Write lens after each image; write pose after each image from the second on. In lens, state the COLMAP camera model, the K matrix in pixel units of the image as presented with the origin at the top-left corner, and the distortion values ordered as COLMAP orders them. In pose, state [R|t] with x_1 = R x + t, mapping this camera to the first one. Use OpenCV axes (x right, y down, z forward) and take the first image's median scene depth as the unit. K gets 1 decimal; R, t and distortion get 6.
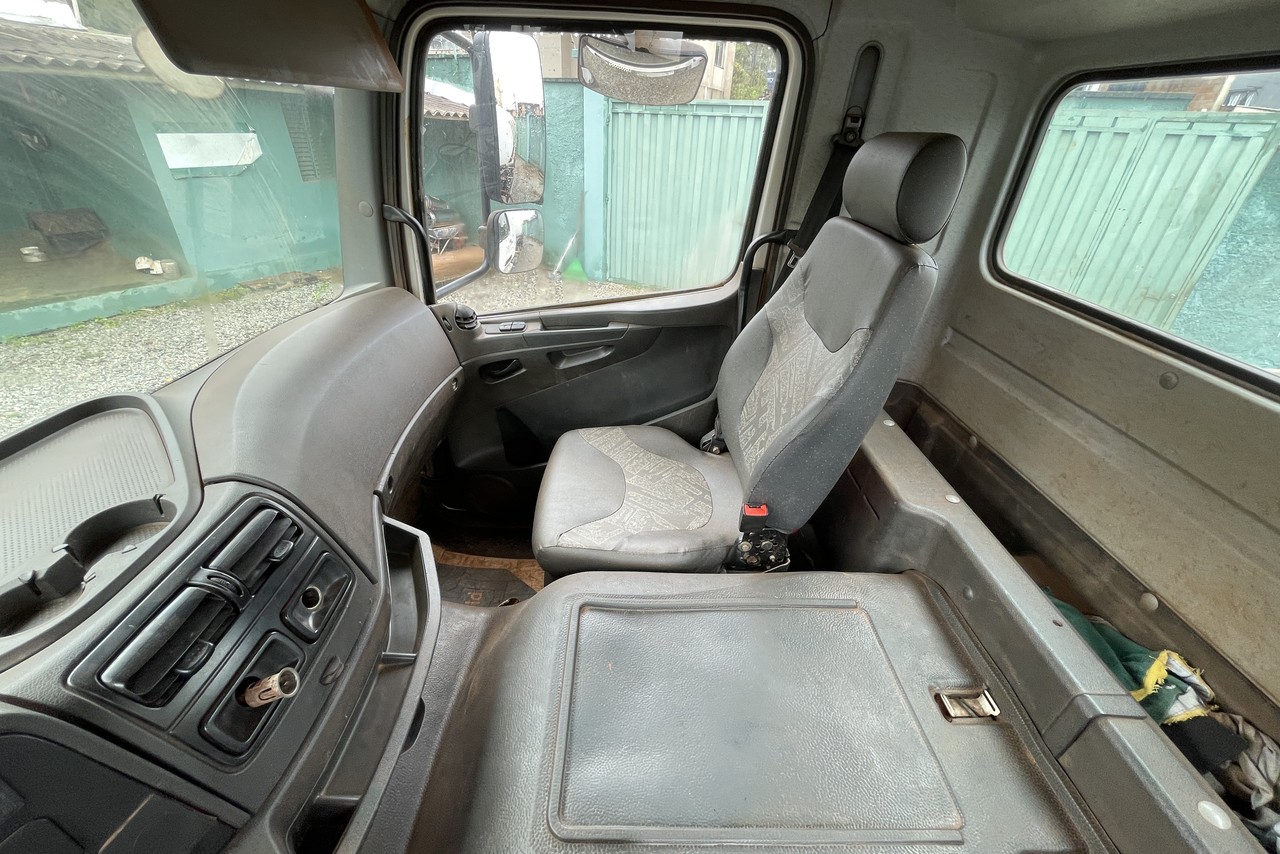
lens RADIAL K [[511.9, 0, 635.2], [0, 511.9, 427.9], [0, 0, 1]] dist [-0.013590, 0.003665]
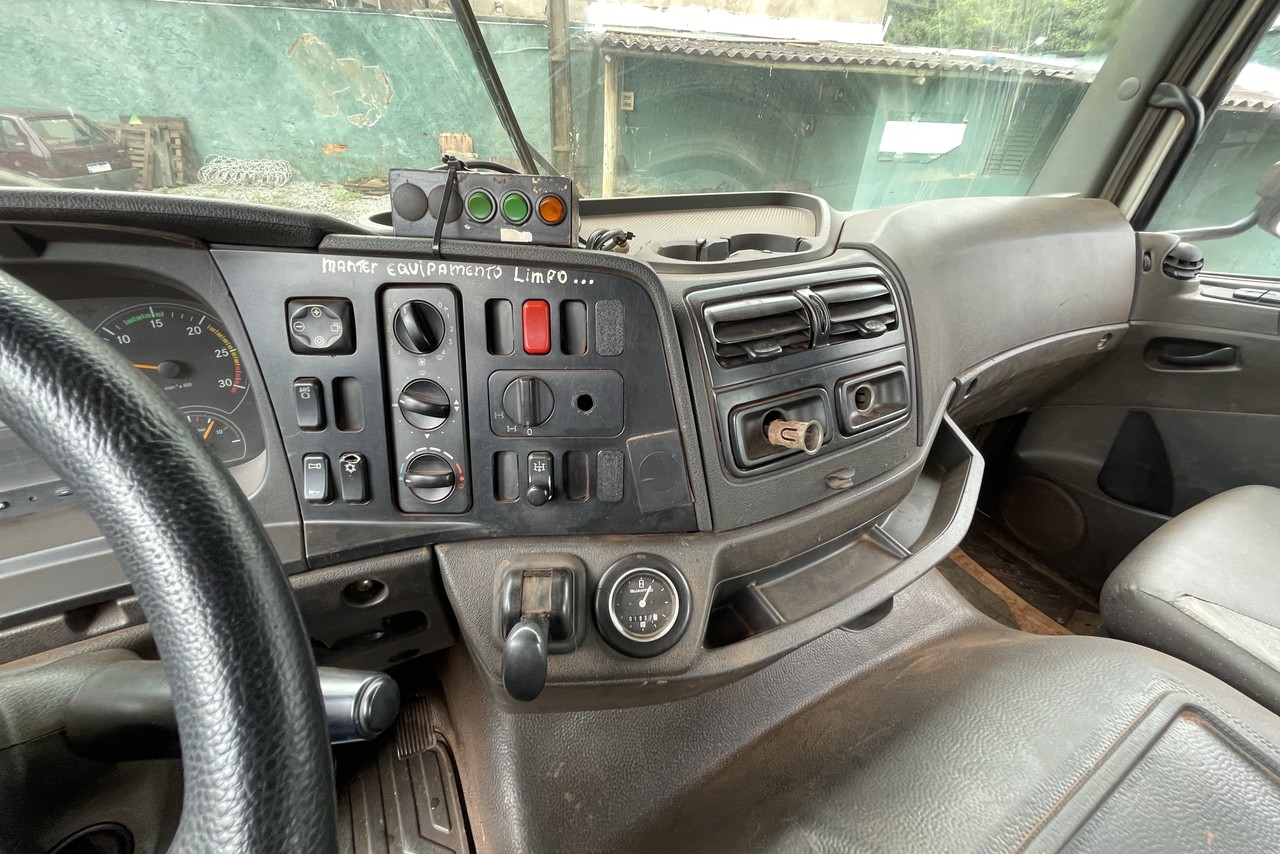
lens RADIAL K [[509.3, 0, 640.0], [0, 509.3, 427.0], [0, 0, 1]] dist [0.001812, 0.000044]
pose [[0.484514, 0.447292, -0.751782, -0.079886], [-0.465240, 0.859531, 0.211559, 0.176133], [0.740809, 0.247256, 0.624553, 0.105483]]
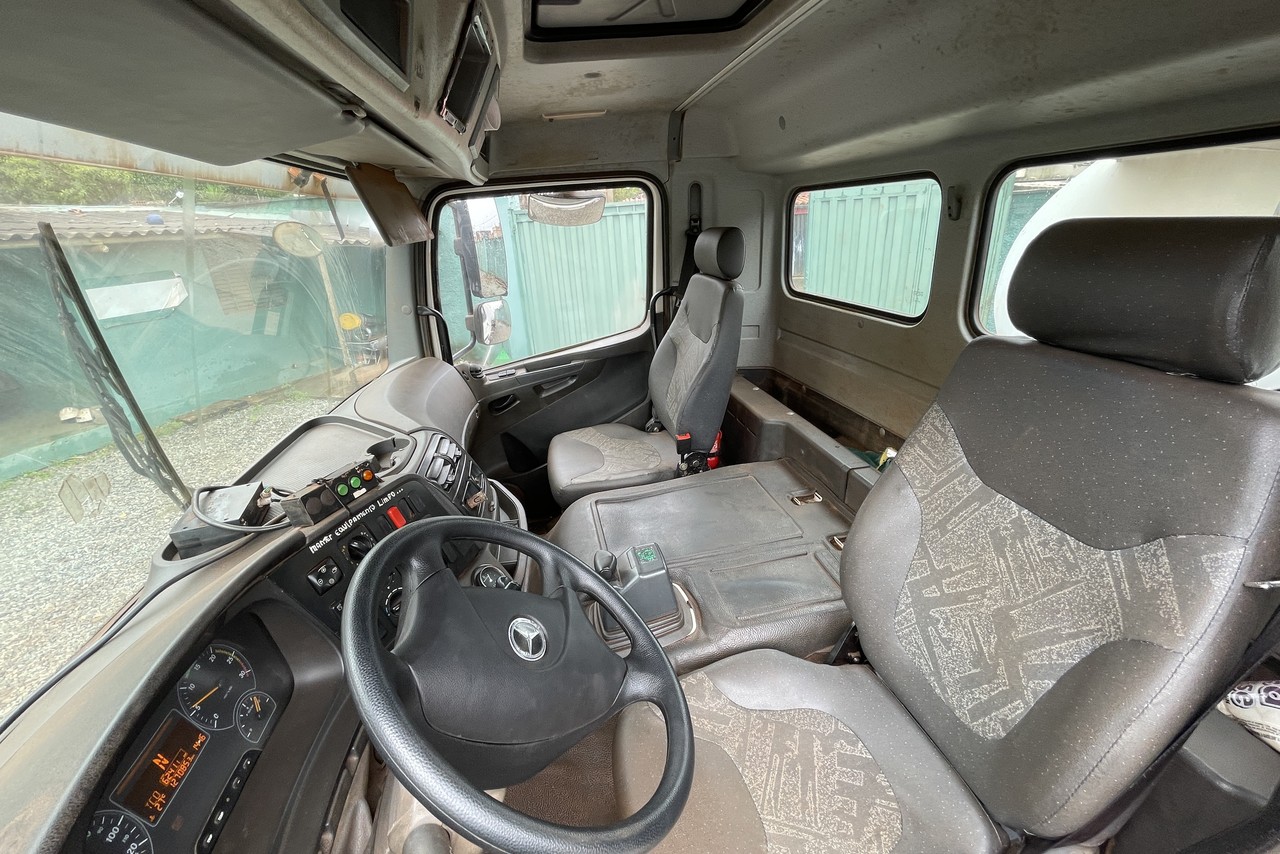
lens RADIAL K [[509.3, 0, 640.0], [0, 509.3, 427.0], [0, 0, 1]] dist [0.001812, 0.000044]
pose [[0.974427, -0.171463, 0.145233, -0.117040], [0.191650, 0.971603, -0.138775, 0.257819], [-0.117314, 0.163060, 0.979617, -0.516686]]
